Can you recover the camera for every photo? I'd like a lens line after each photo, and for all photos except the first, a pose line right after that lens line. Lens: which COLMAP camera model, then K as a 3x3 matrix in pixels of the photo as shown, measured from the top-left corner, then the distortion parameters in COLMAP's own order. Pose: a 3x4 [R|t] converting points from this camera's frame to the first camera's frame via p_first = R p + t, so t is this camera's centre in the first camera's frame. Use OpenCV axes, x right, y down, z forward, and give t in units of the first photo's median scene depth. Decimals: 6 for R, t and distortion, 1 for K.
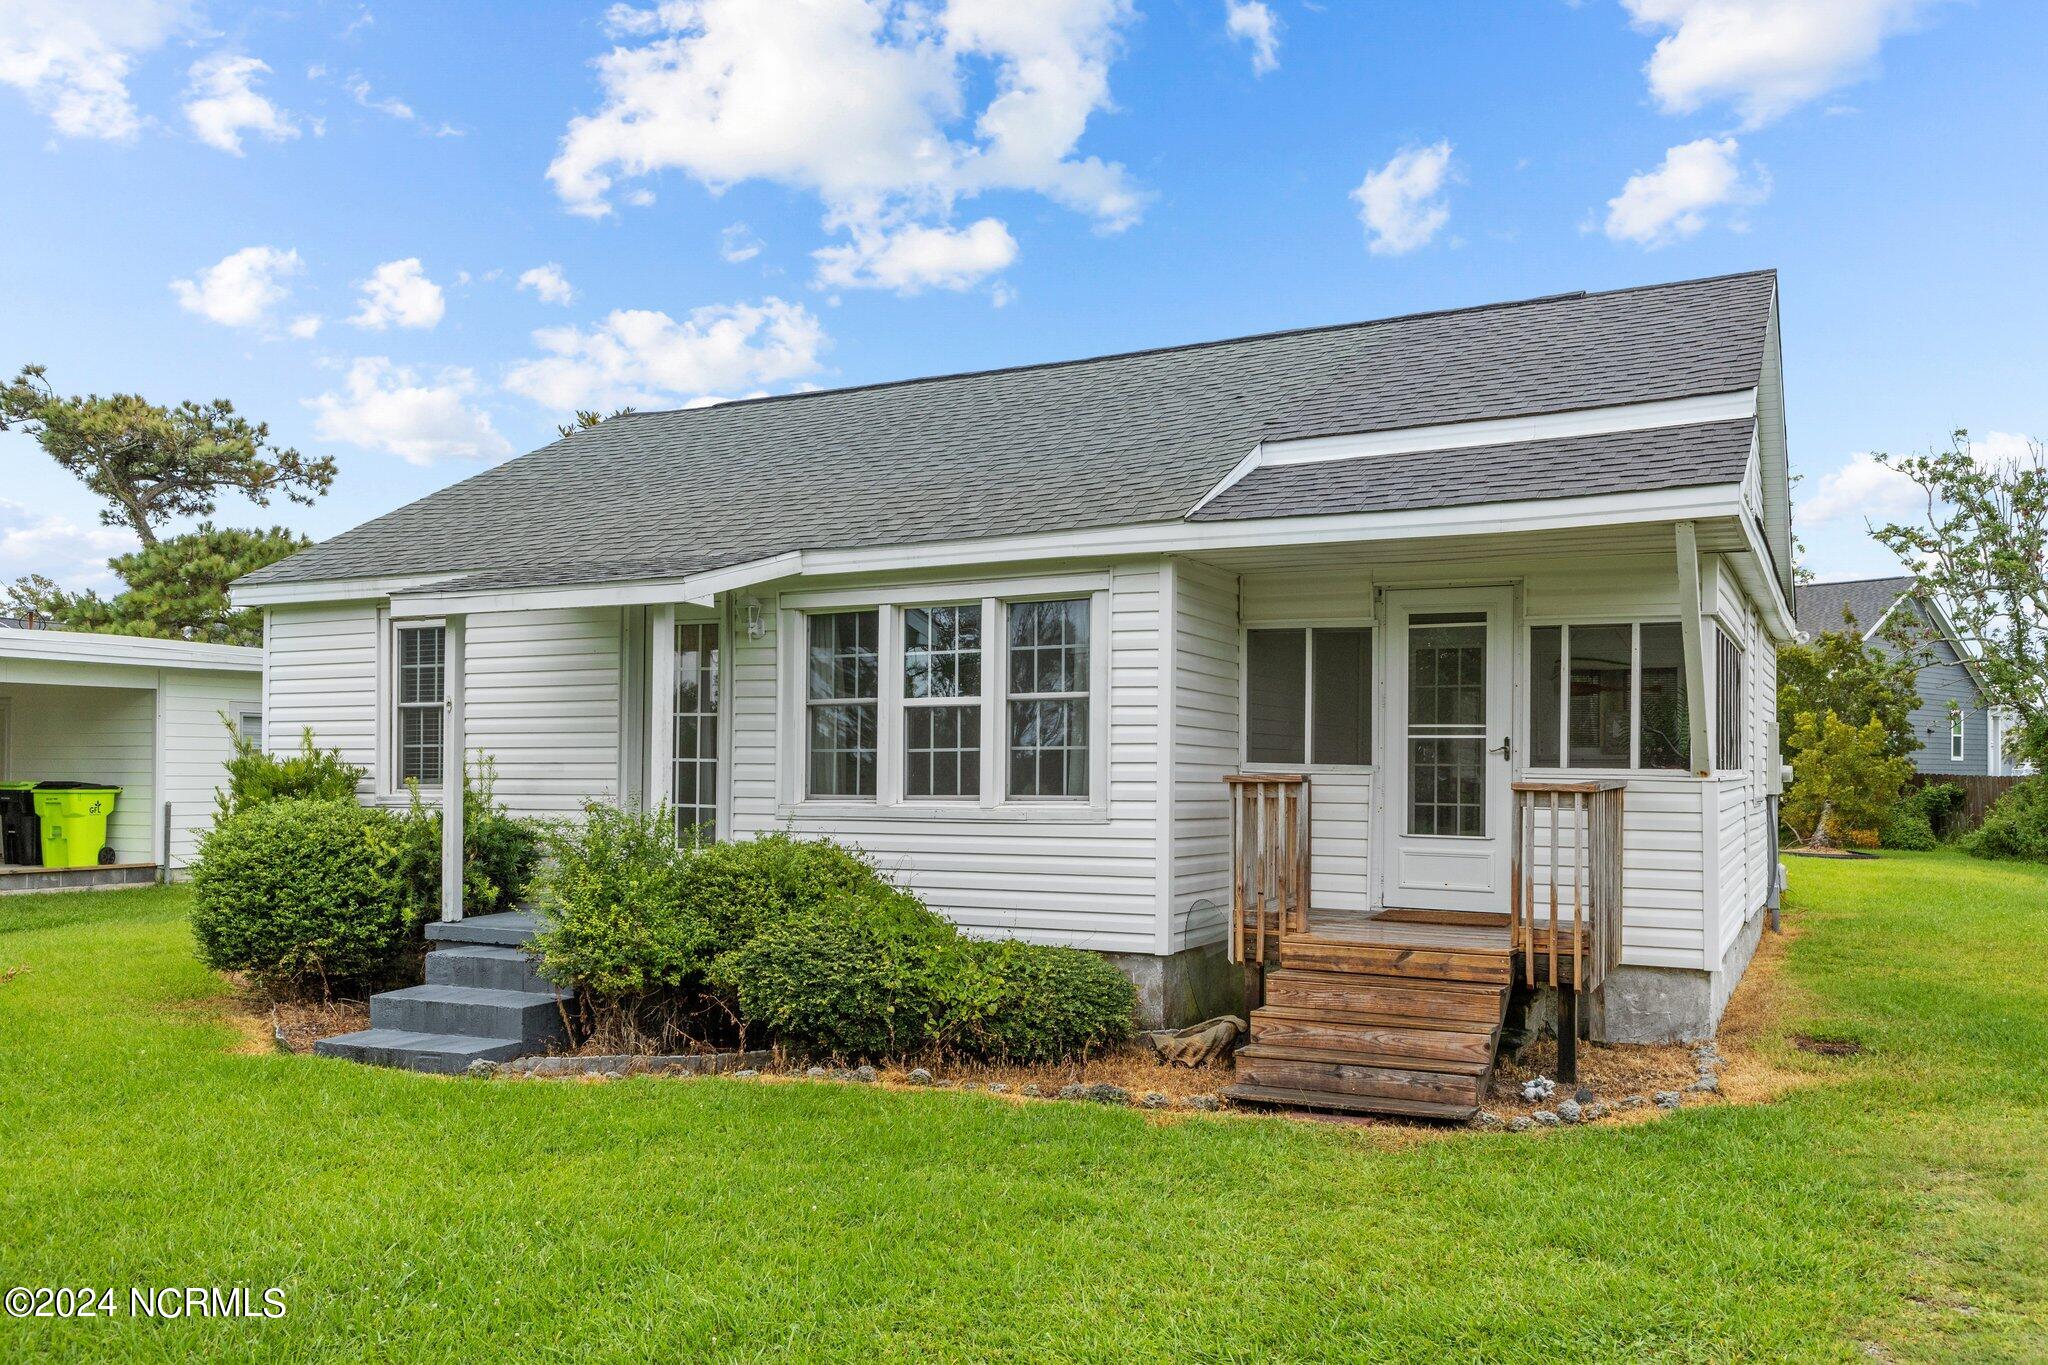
lens RADIAL K [[1690.3, 0, 1024.0], [0, 1690.3, 682.5], [0, 0, 1]] dist [-0.061770, -0.002048]
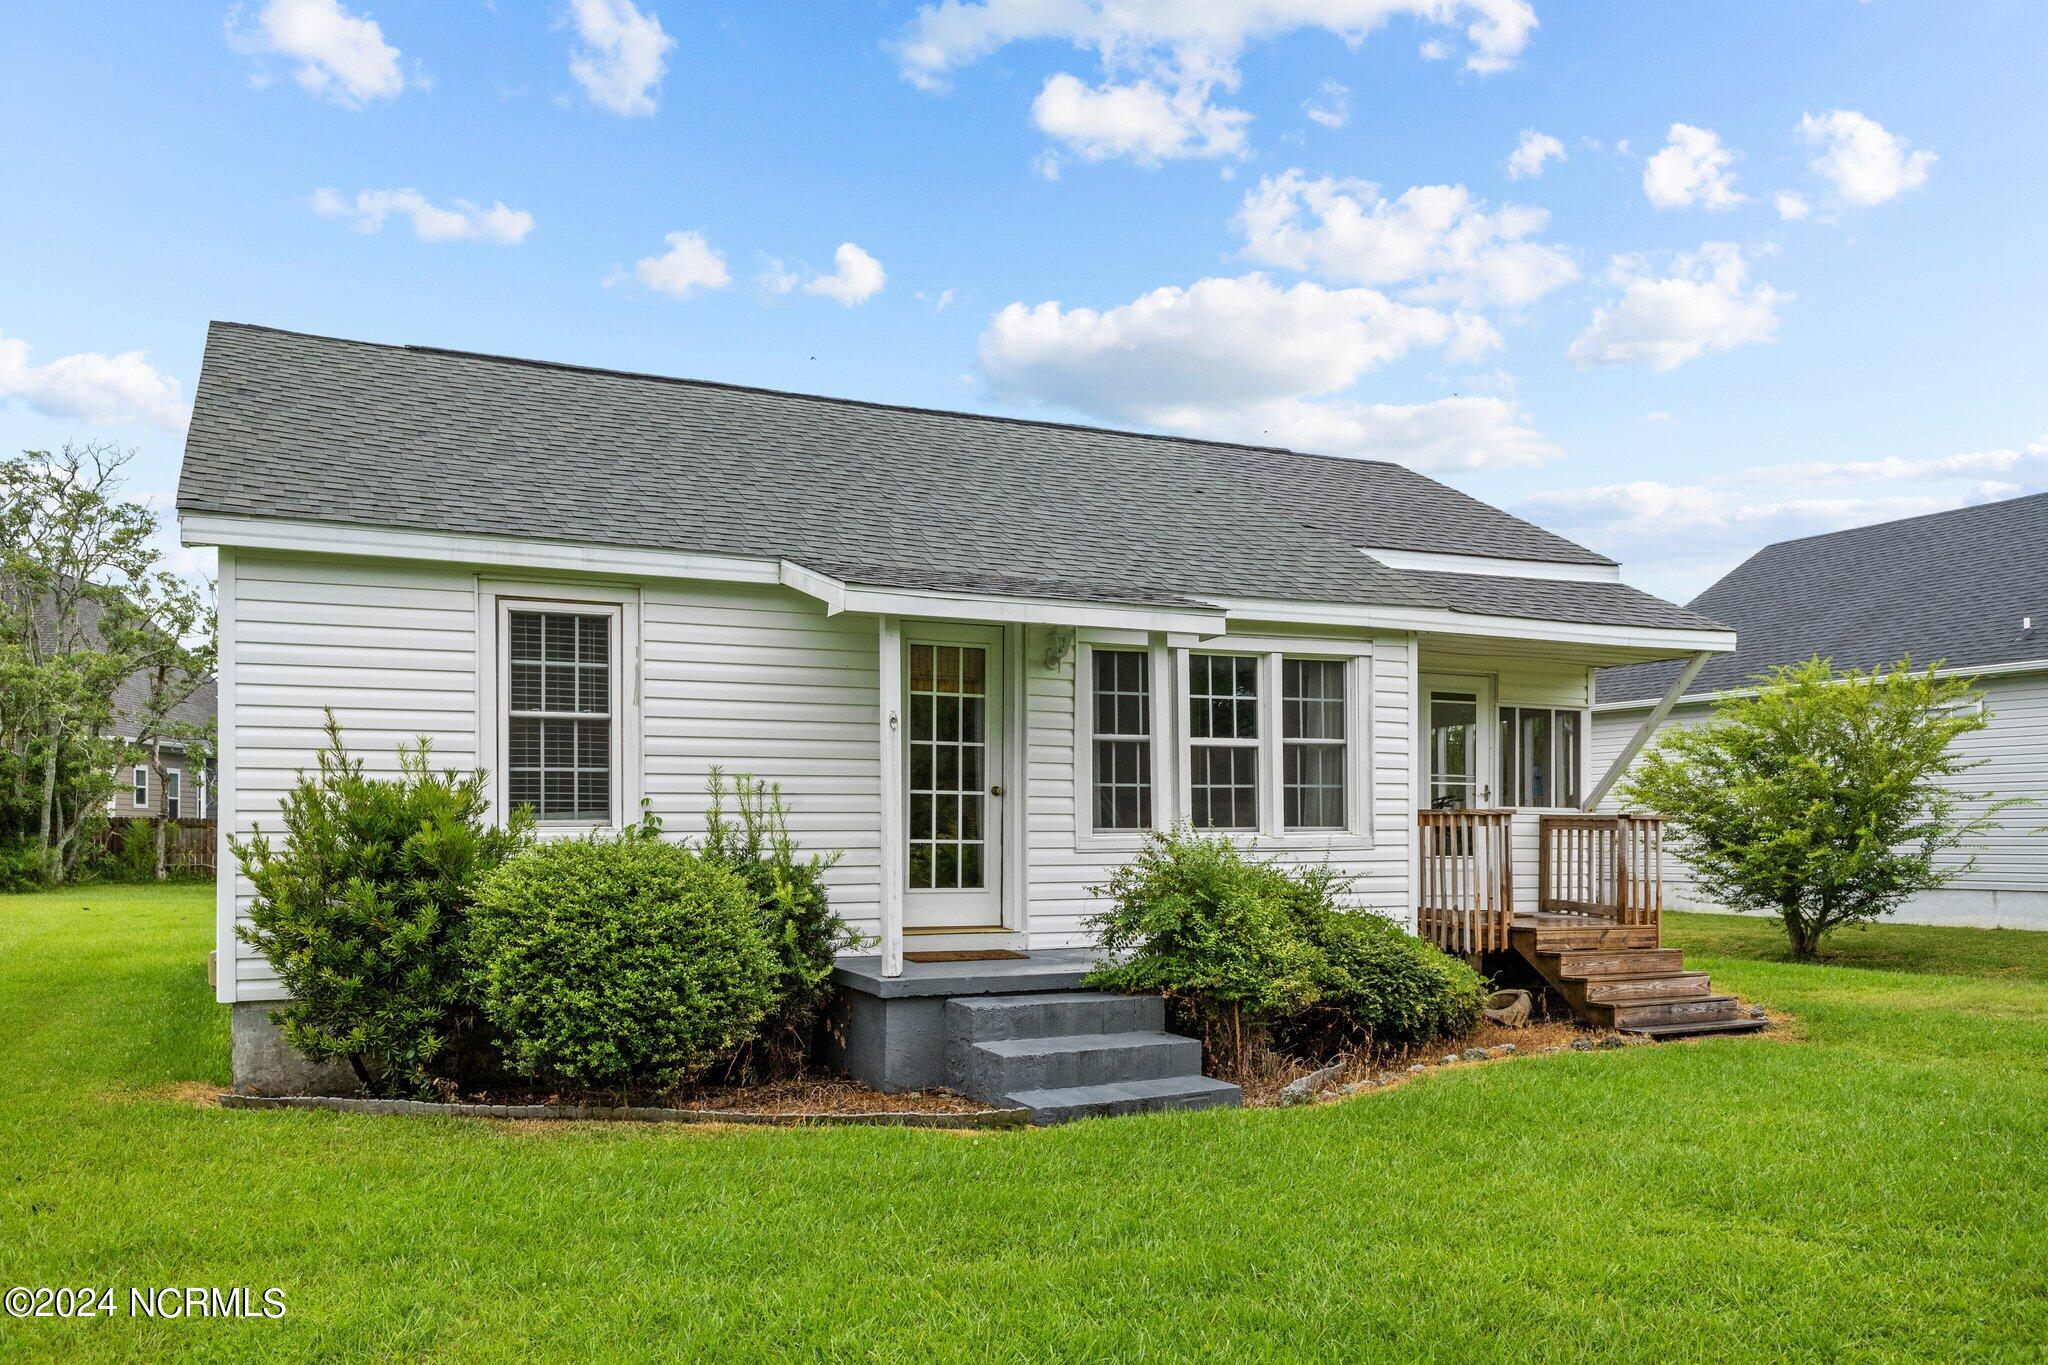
lens RADIAL K [[1690.3, 0, 1024.0], [0, 1690.3, 682.5], [0, 0, 1]] dist [-0.061770, -0.002048]
pose [[0.580692, 0.069502, 0.811151, -1.044751], [-0.038220, 0.997578, -0.058115, 0.042440], [-0.813226, 0.002745, 0.581942, 0.478383]]
